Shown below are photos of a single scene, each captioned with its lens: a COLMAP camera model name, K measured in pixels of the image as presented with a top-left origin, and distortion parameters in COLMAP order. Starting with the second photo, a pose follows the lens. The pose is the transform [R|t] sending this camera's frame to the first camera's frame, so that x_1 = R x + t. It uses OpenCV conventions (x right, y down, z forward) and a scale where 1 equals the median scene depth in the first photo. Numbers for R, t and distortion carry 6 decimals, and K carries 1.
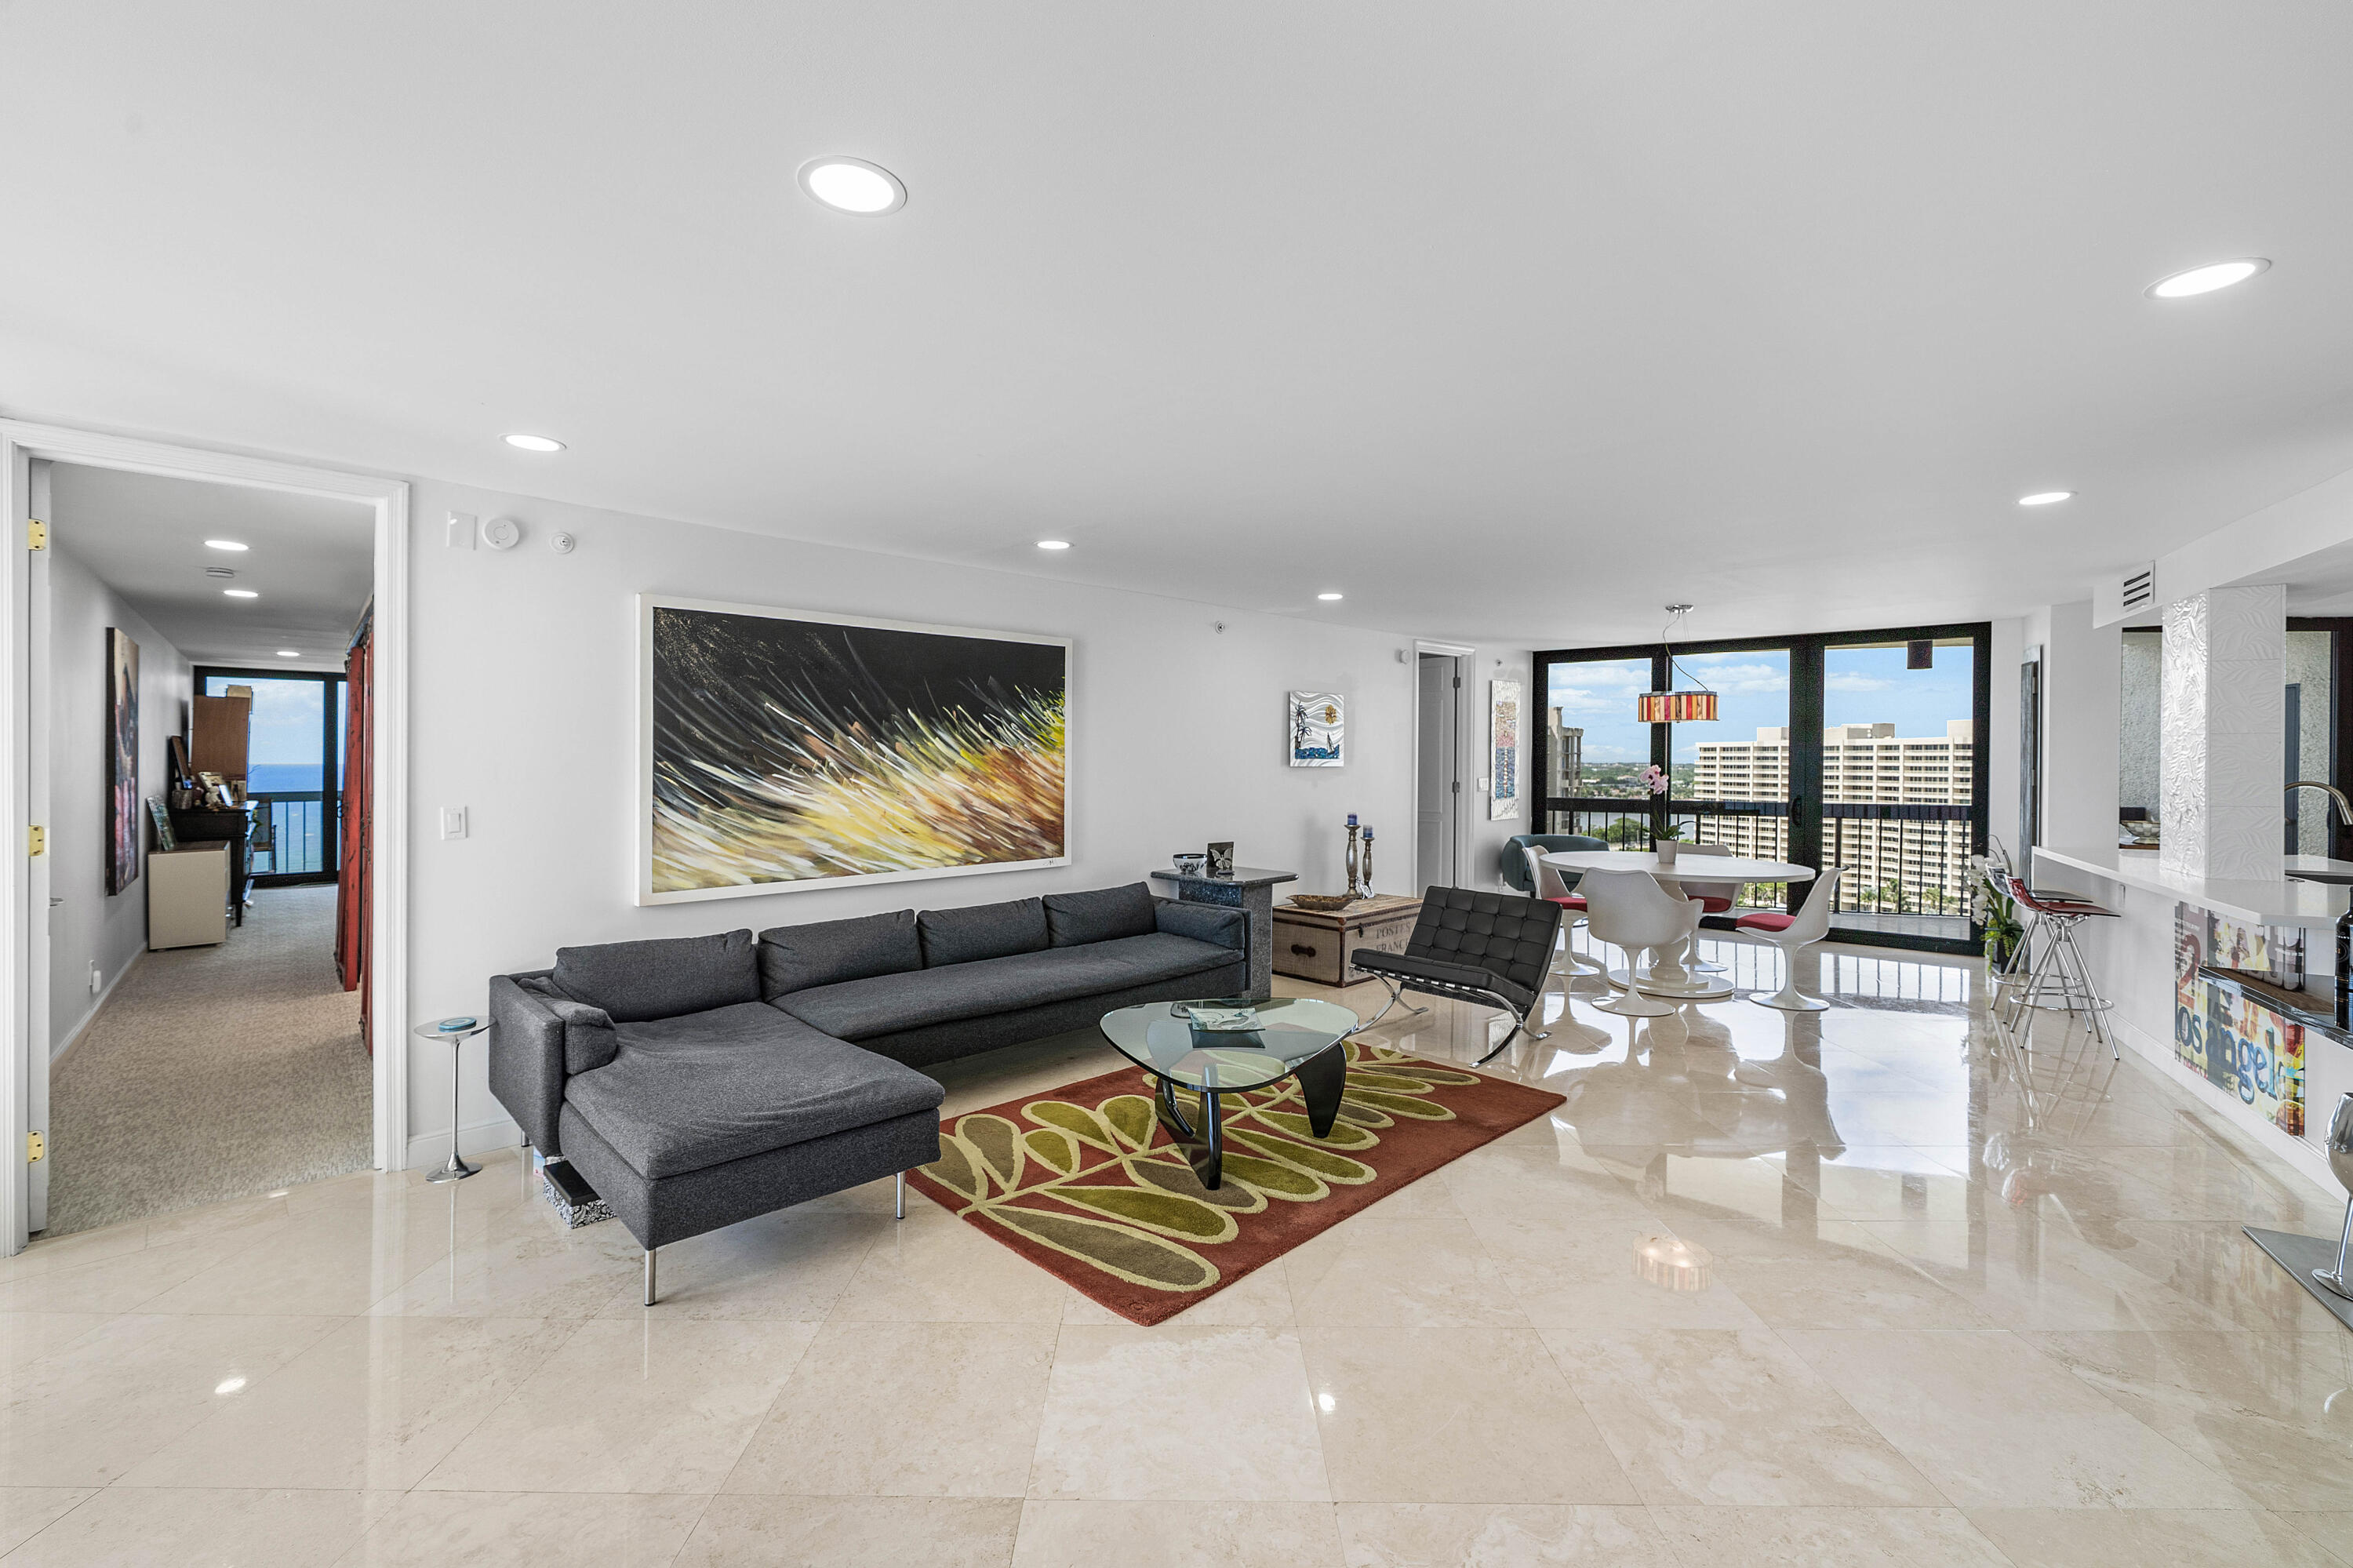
lens RADIAL K [[1002.7, 0, 1185.9], [0, 1002.7, 772.2], [0, 0, 1]] dist [-0.000337, 0.000478]
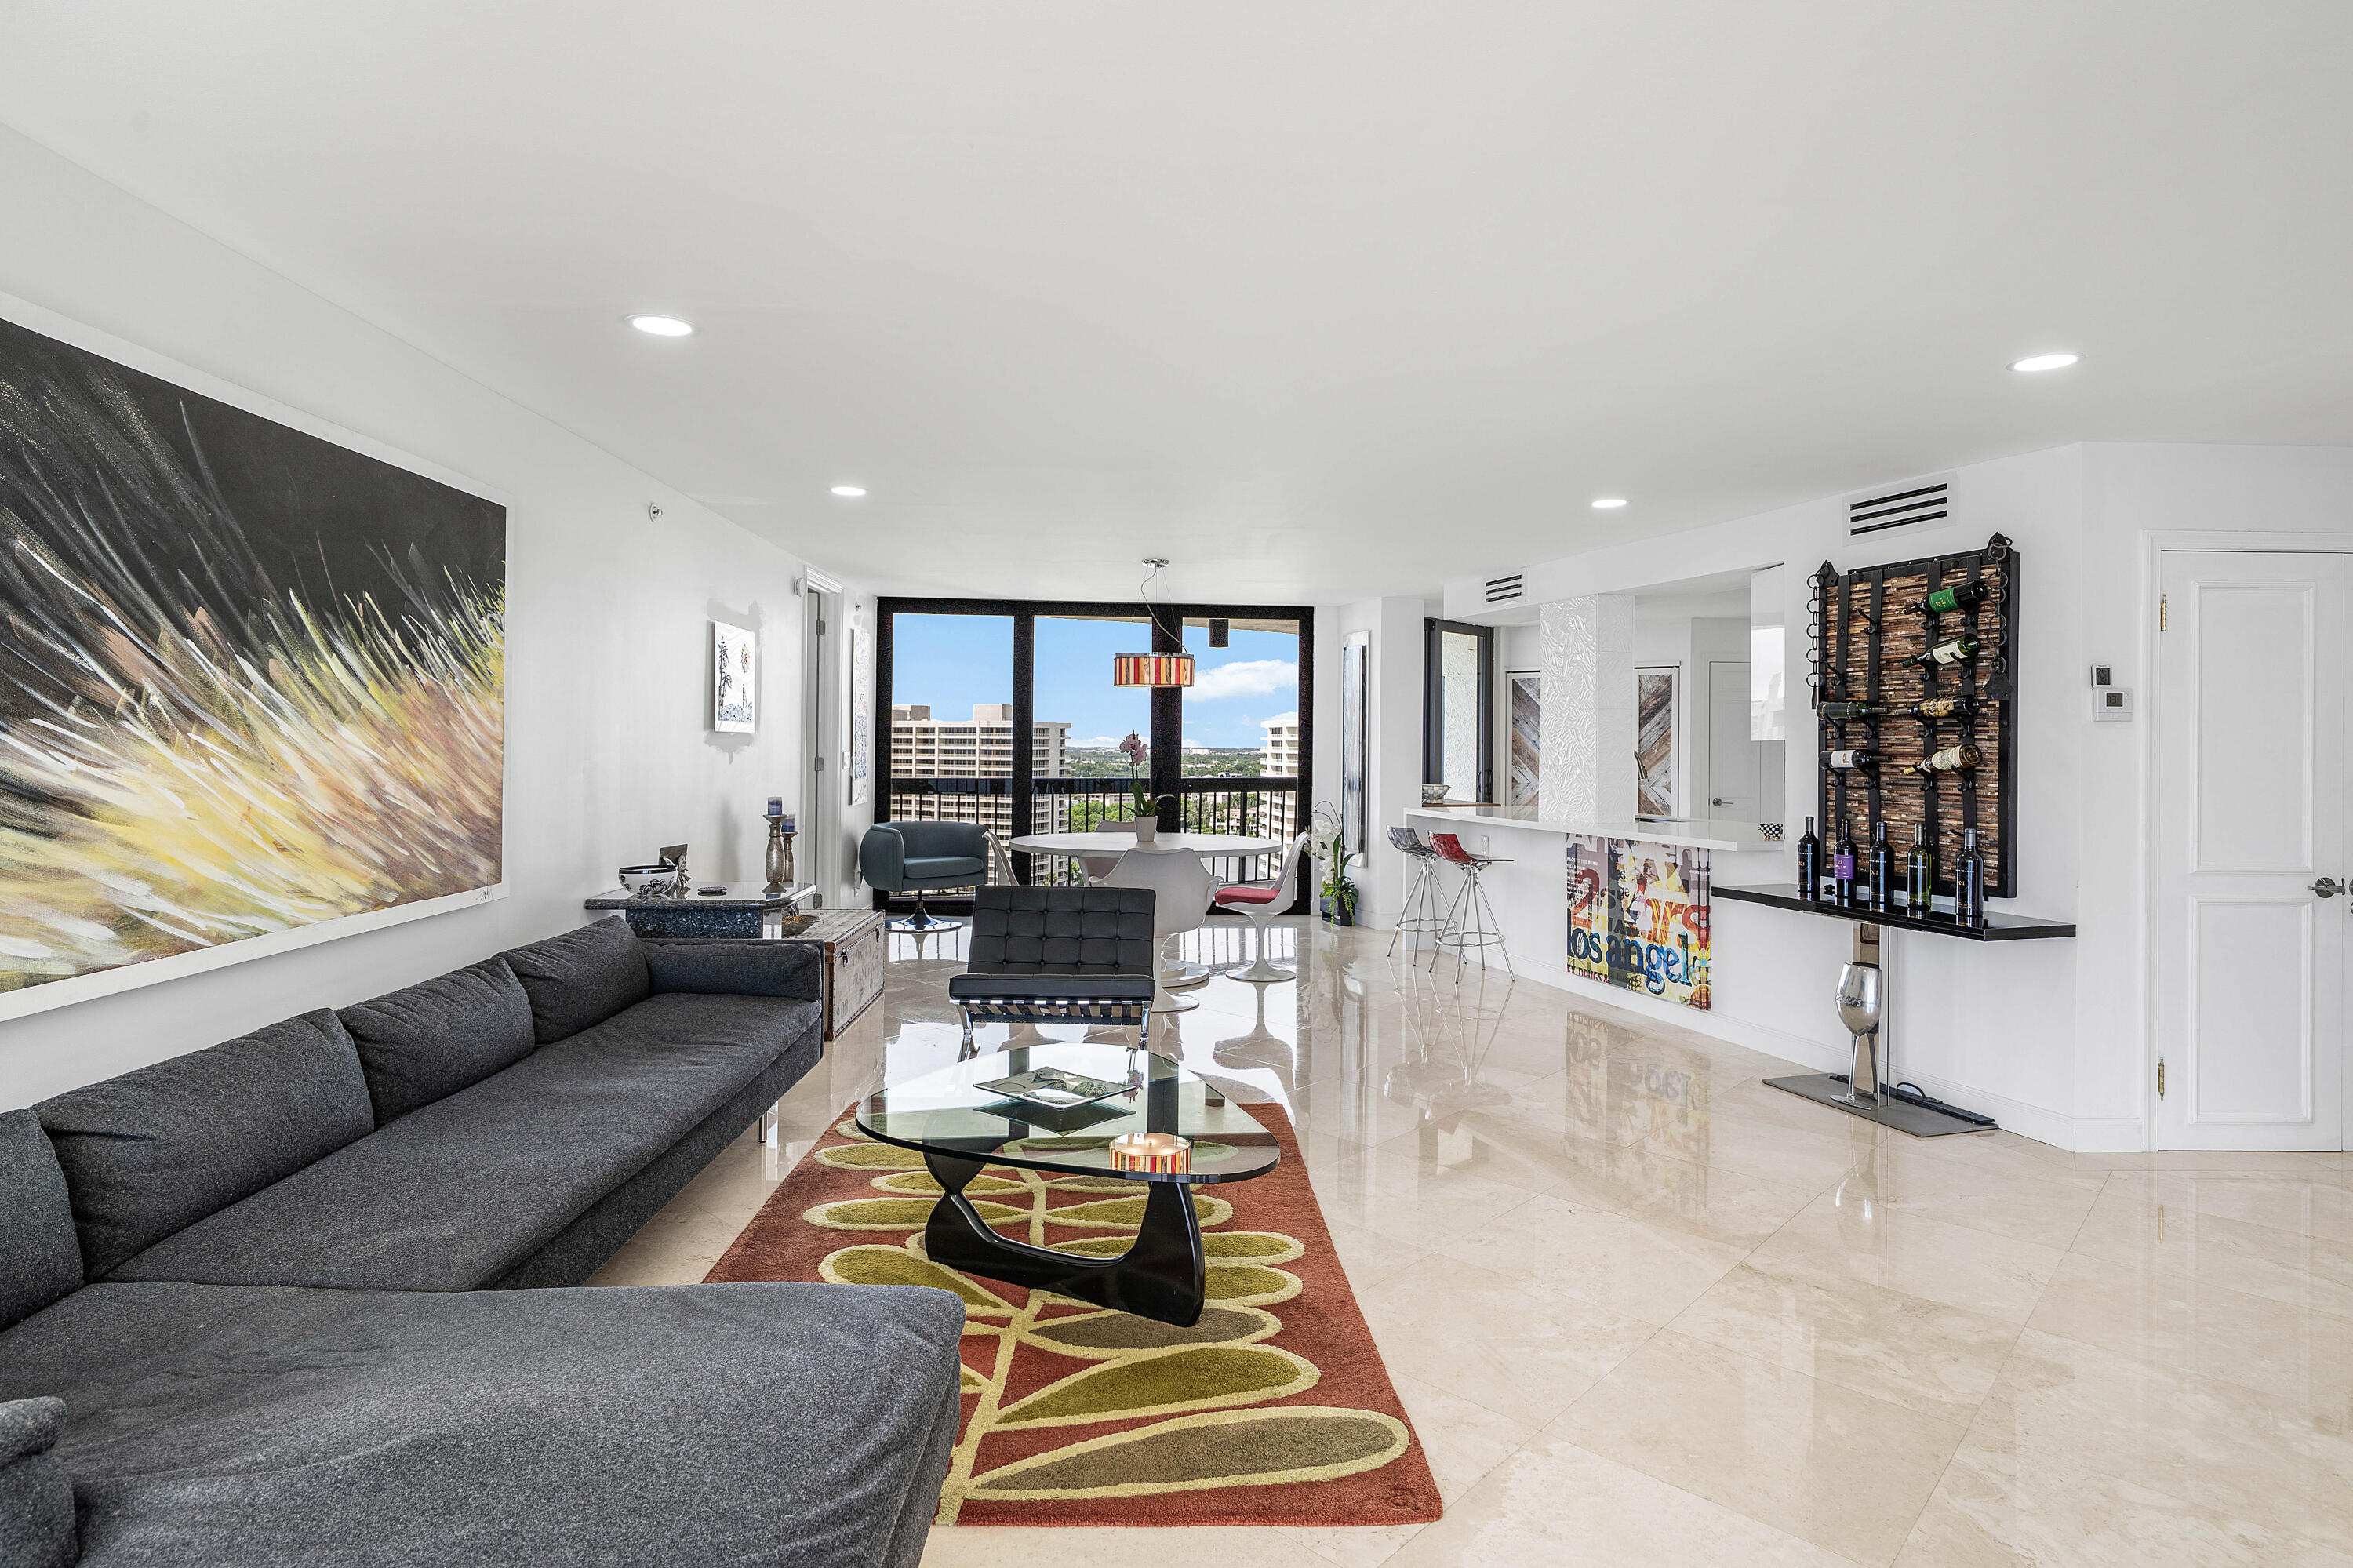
lens RADIAL K [[1224.5, 0, 1176.5], [0, 1224.5, 738.5], [0, 0, 1]] dist [0.001941, 0.000893]
pose [[0.684210, 0.007667, 0.729244, -0.385093], [0.002965, 0.999907, -0.013294, 0.015191], [-0.729279, 0.011259, 0.684124, 0.274200]]
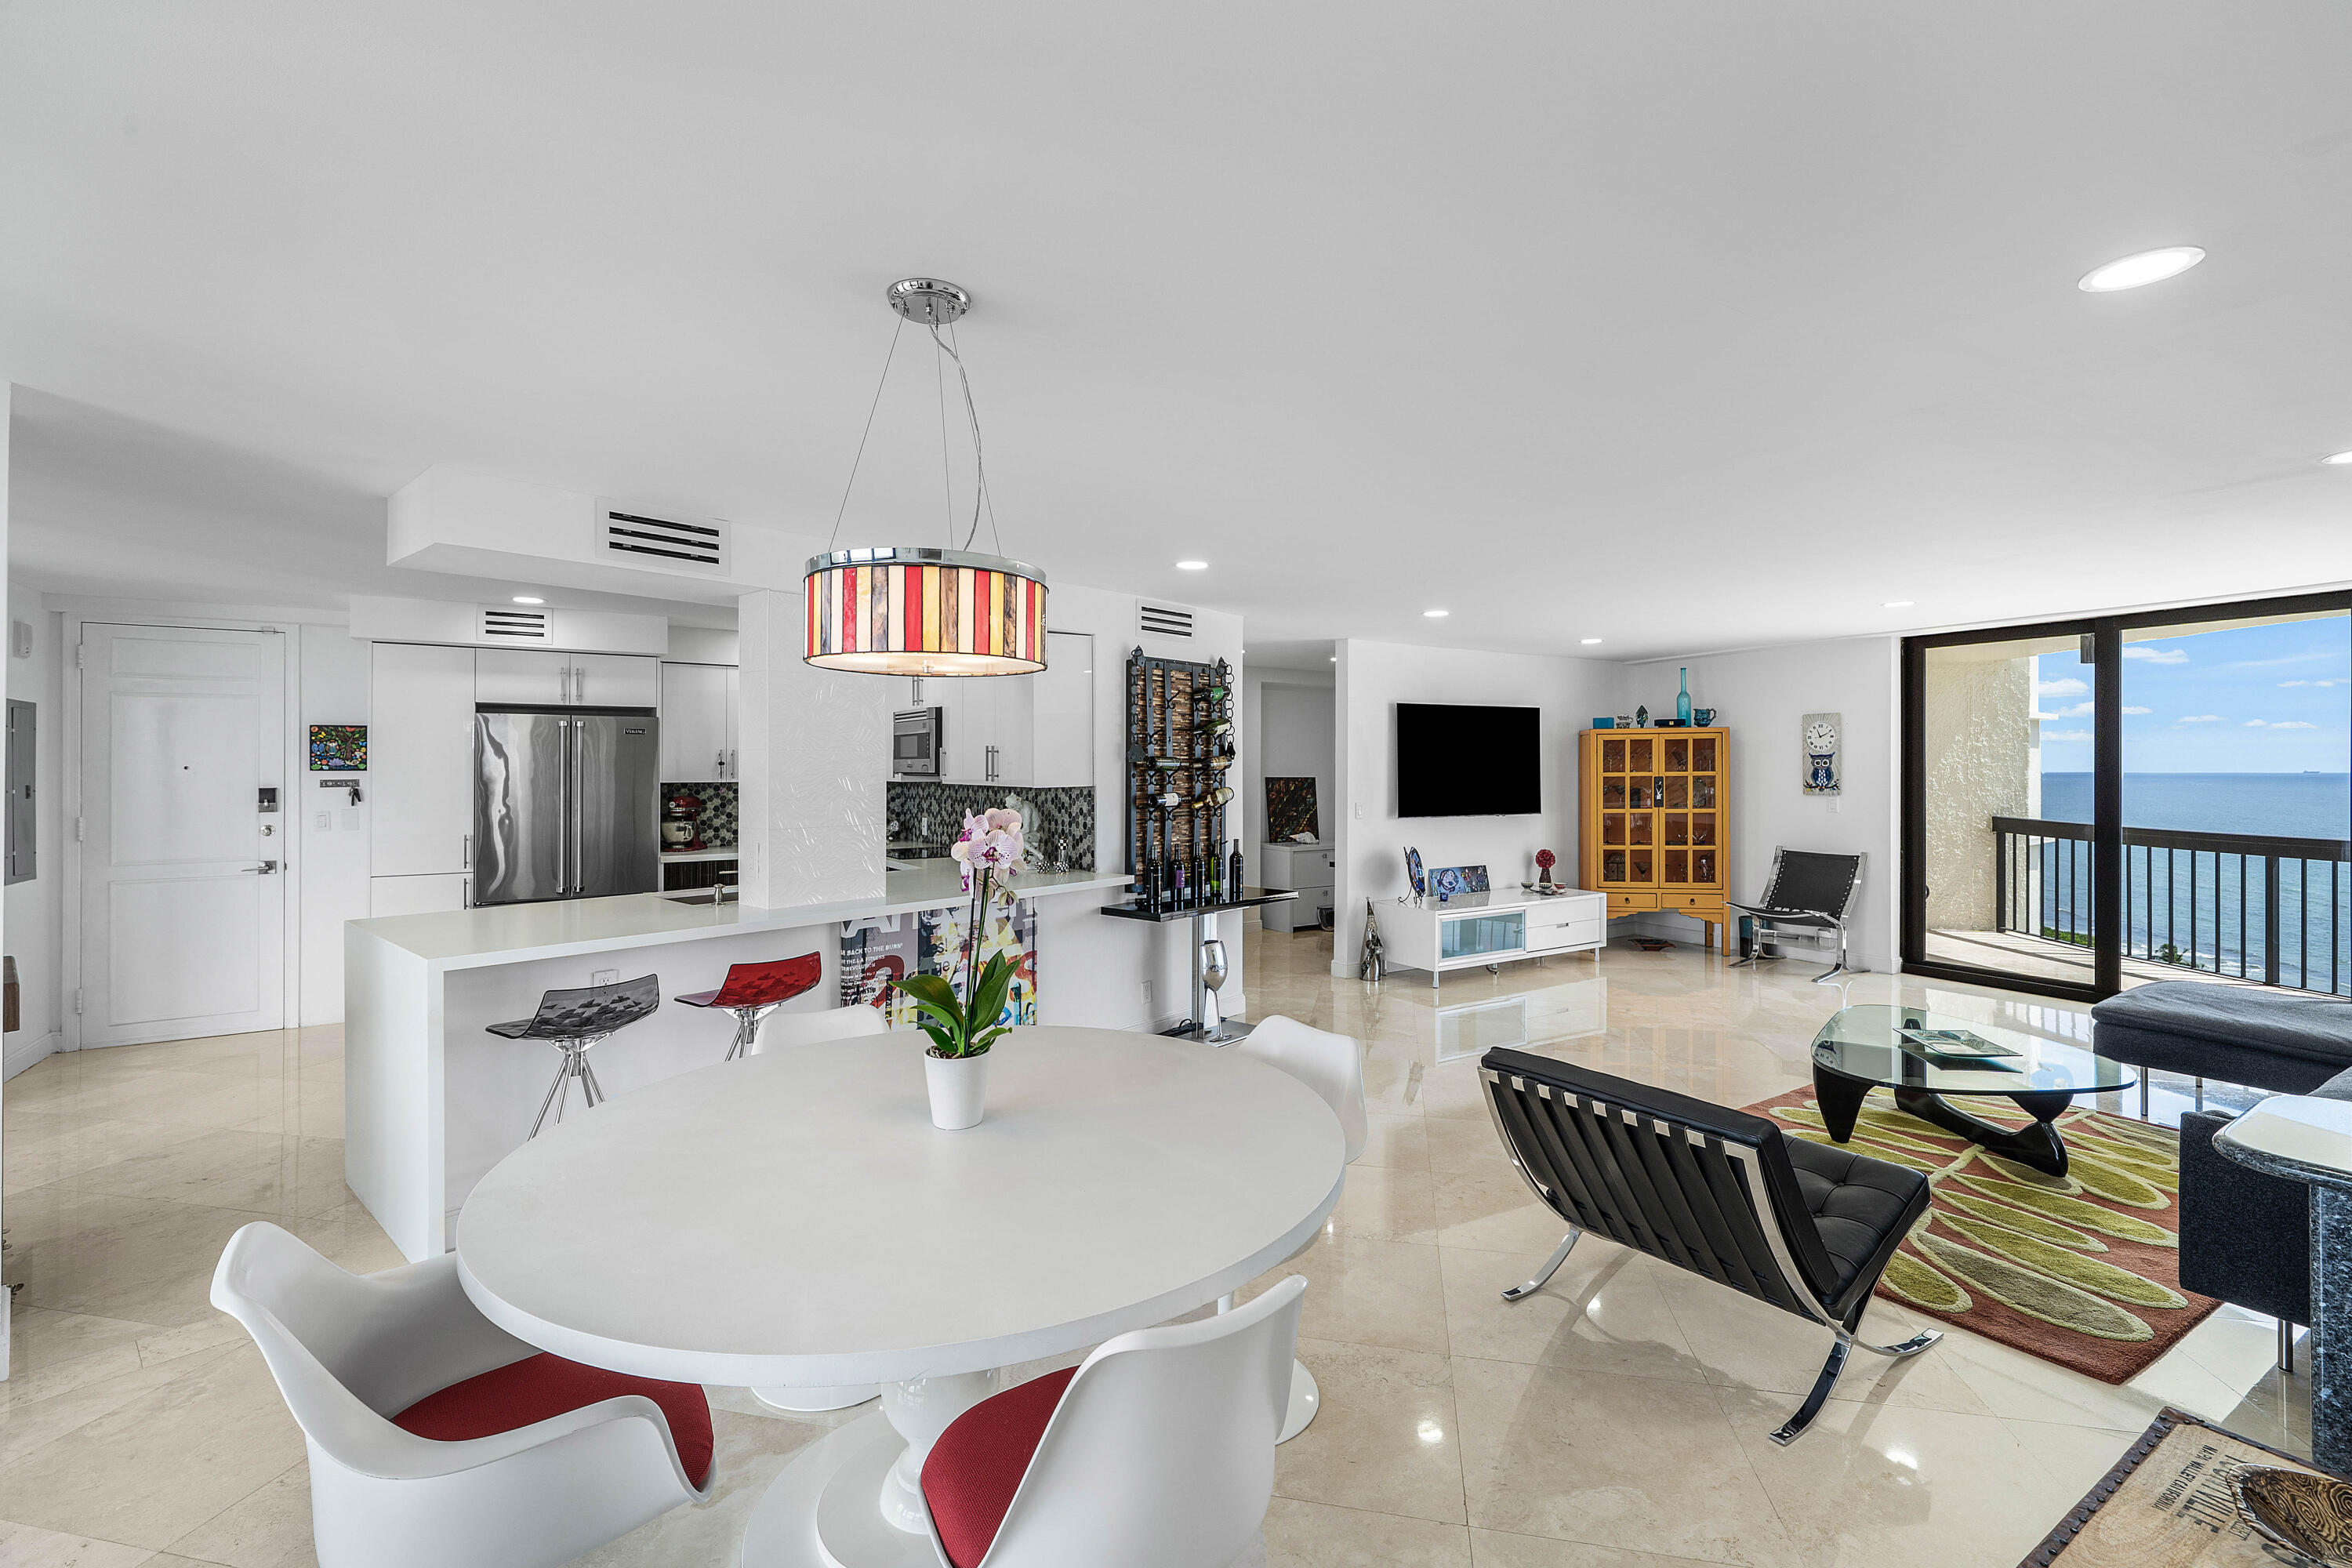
lens RADIAL K [[1038.2, 0, 1176.9], [0, 1038.2, 754.1], [0, 0, 1]] dist [-0.003513, 0.001854]
pose [[-0.977929, 0.002786, 0.208921, 0.427170], [0.003455, 0.999990, 0.002837, -0.030631], [-0.208911, 0.003496, -0.977928, 1.609574]]
